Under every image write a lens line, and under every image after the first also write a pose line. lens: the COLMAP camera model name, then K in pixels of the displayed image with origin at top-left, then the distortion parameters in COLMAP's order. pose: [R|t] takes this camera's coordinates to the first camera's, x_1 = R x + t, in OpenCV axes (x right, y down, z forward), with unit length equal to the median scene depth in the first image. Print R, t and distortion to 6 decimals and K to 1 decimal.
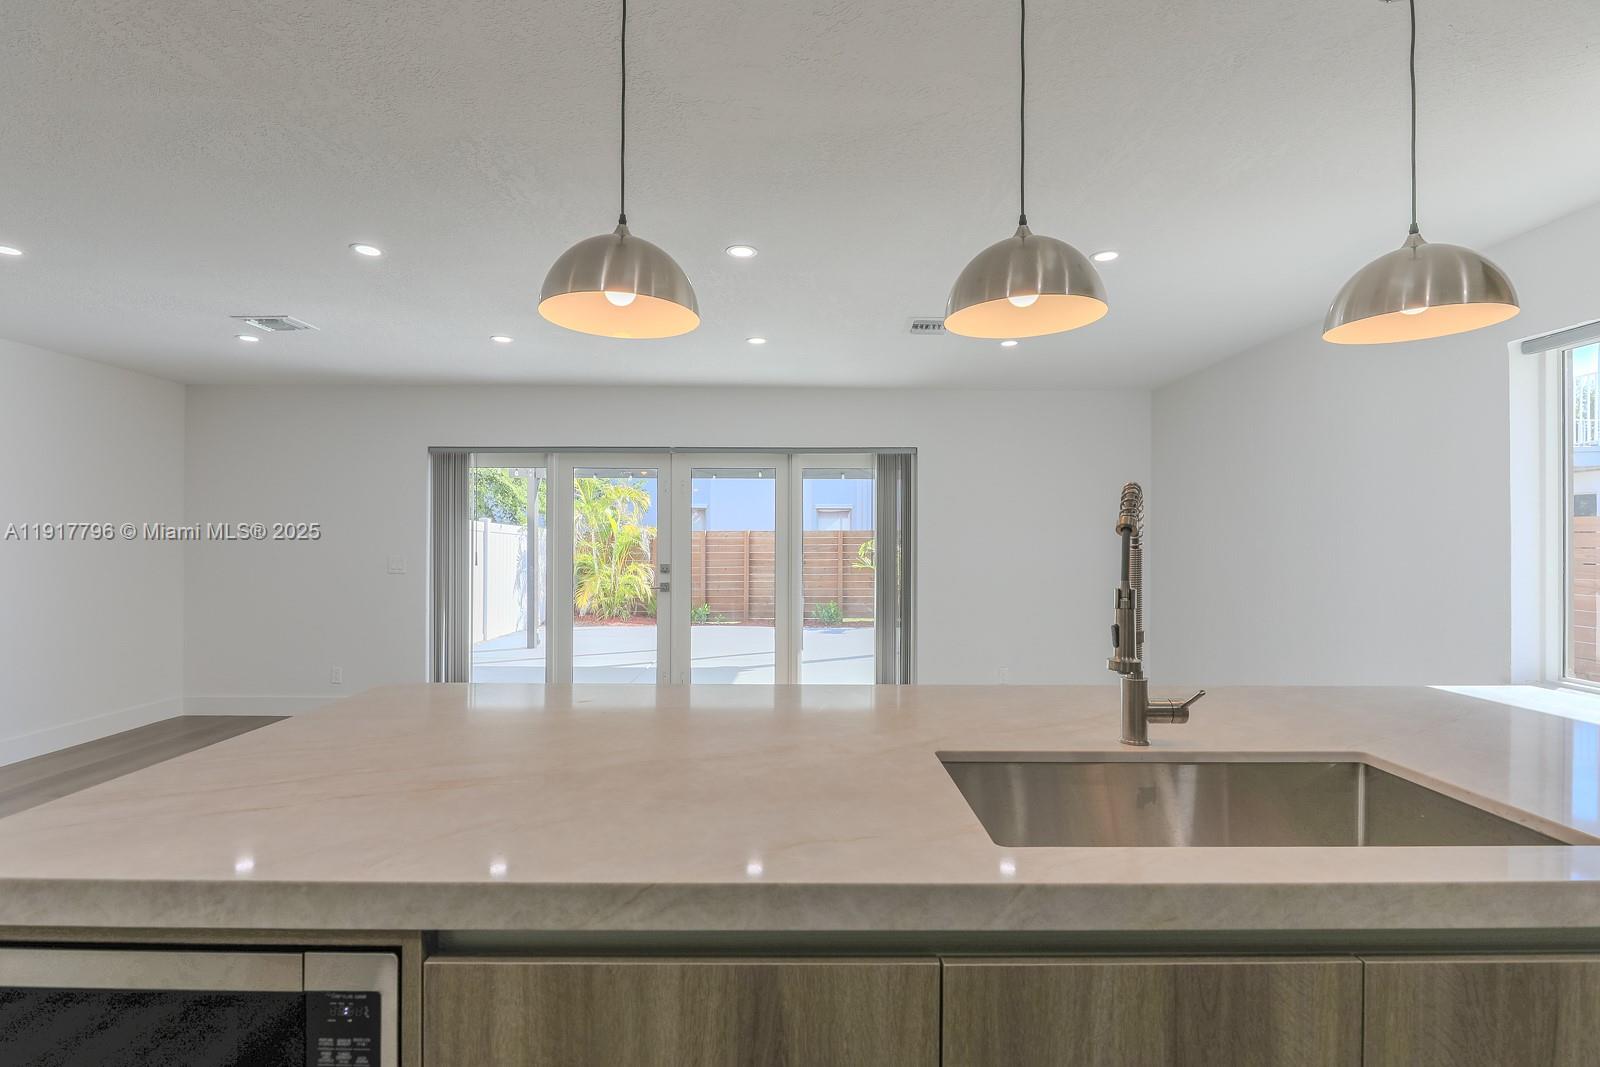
lens RADIAL K [[685.5, 0, 793.2], [0, 685.5, 535.5], [0, 0, 1]] dist [0.006371, -0.000549]
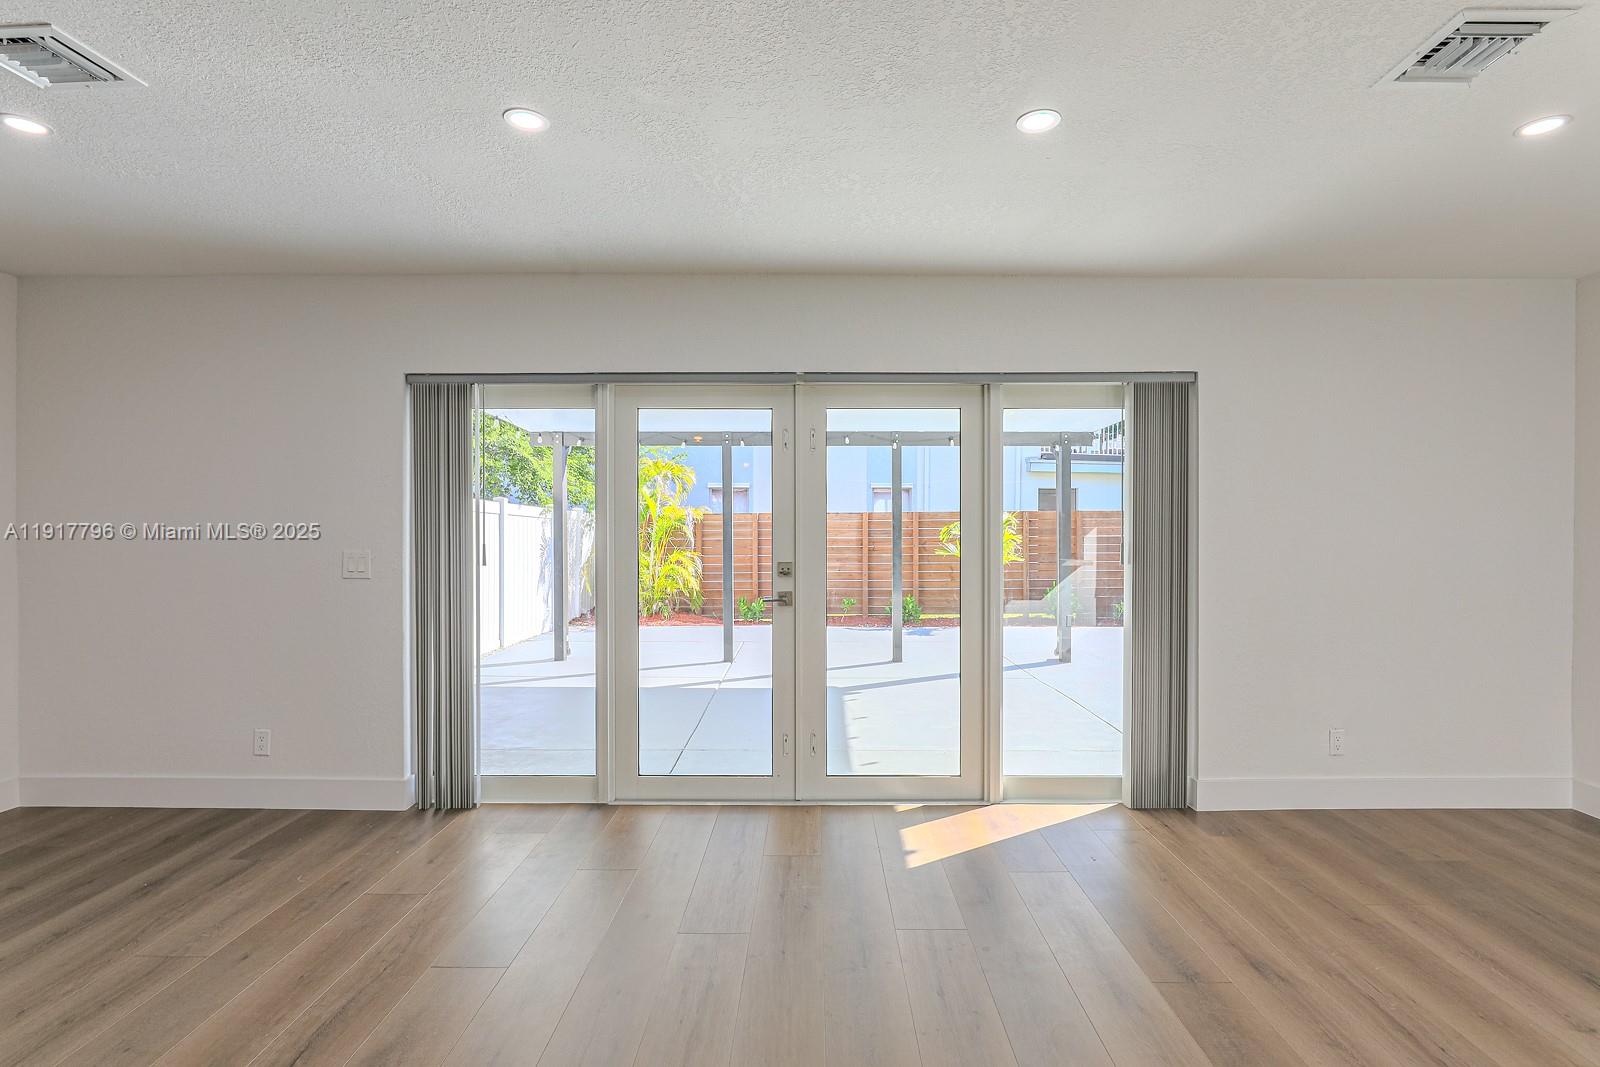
lens RADIAL K [[685.5, 0, 807.9], [0, 685.5, 532.8], [0, 0, 1]] dist [0.006371, -0.000549]
pose [[0.999994, -0.002666, -0.001981, -0.070459], [0.002706, 0.999794, 0.020138, 0.001089], [0.001926, -0.020143, 0.999795, 0.159369]]
